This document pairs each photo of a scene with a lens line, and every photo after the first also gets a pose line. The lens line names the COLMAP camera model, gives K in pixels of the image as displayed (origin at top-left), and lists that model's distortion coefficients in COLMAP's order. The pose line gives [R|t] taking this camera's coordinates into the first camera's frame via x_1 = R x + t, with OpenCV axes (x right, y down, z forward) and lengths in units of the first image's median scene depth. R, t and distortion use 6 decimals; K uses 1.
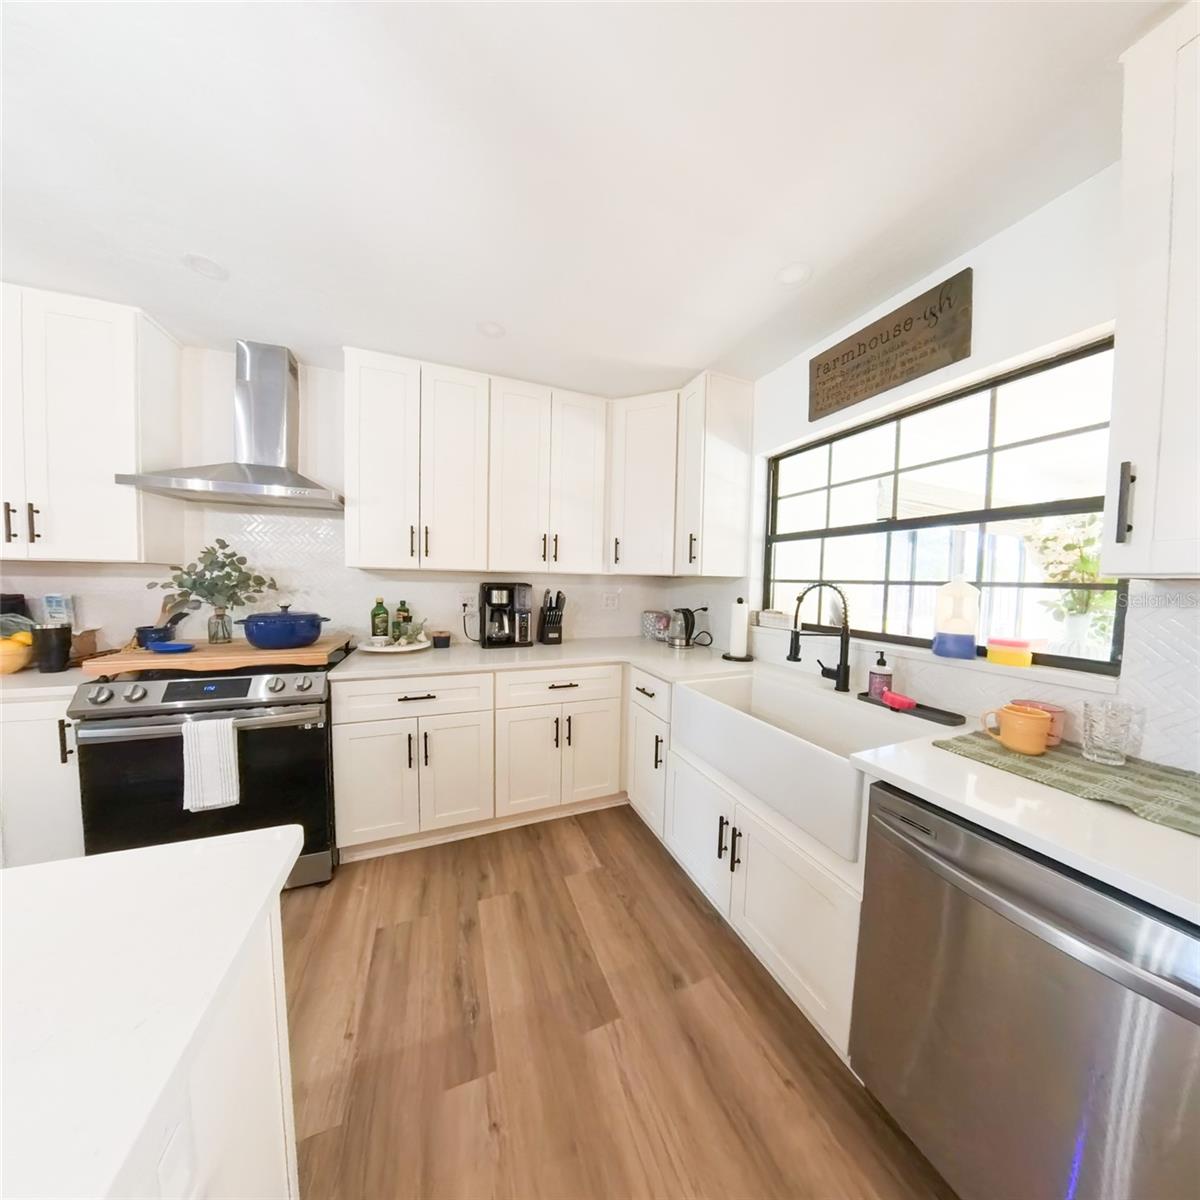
lens RADIAL K [[392.1, 0, 600.0], [0, 392.1, 600.0], [0, 0, 1]] dist [-0.028177, 0.002600]
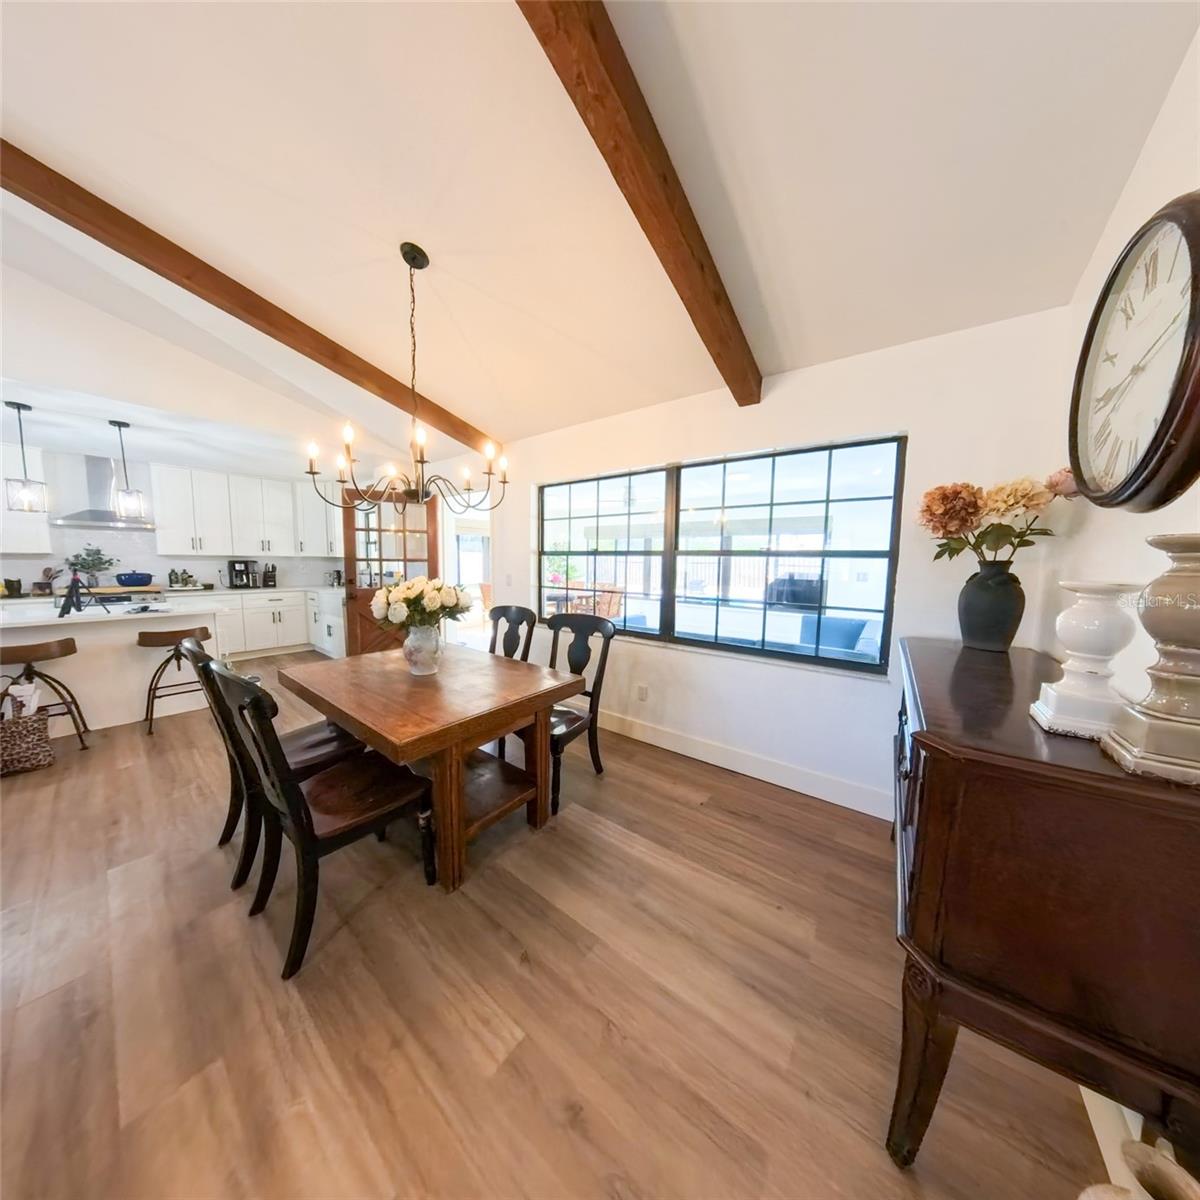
lens RADIAL K [[392.1, 0, 600.0], [0, 392.1, 600.0], [0, 0, 1]] dist [-0.028177, 0.002600]
pose [[0.859302, -0.060125, 0.507921, 0.490973], [0.031477, 0.997401, 0.064814, 0.131110], [-0.510498, -0.039707, 0.858961, -2.444841]]
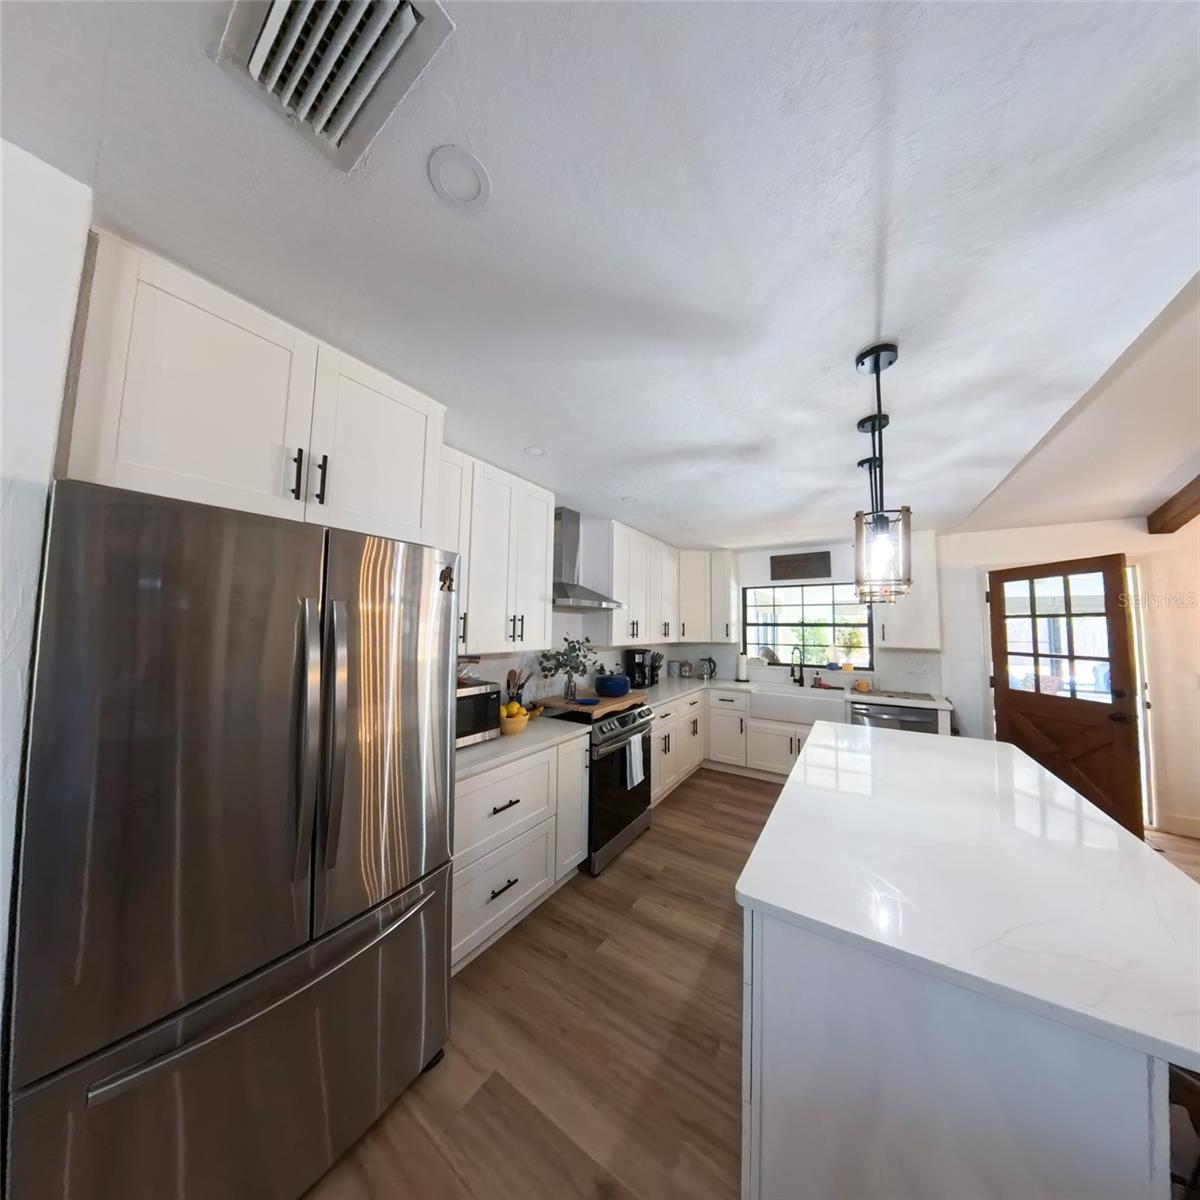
lens RADIAL K [[392.1, 0, 600.0], [0, 392.1, 600.0], [0, 0, 1]] dist [-0.028177, 0.002600]
pose [[0.822801, 0.028449, 0.567616, -1.689720], [0.034651, 0.994377, -0.100068, -0.116465], [-0.567272, 0.102005, 0.817189, -0.390856]]
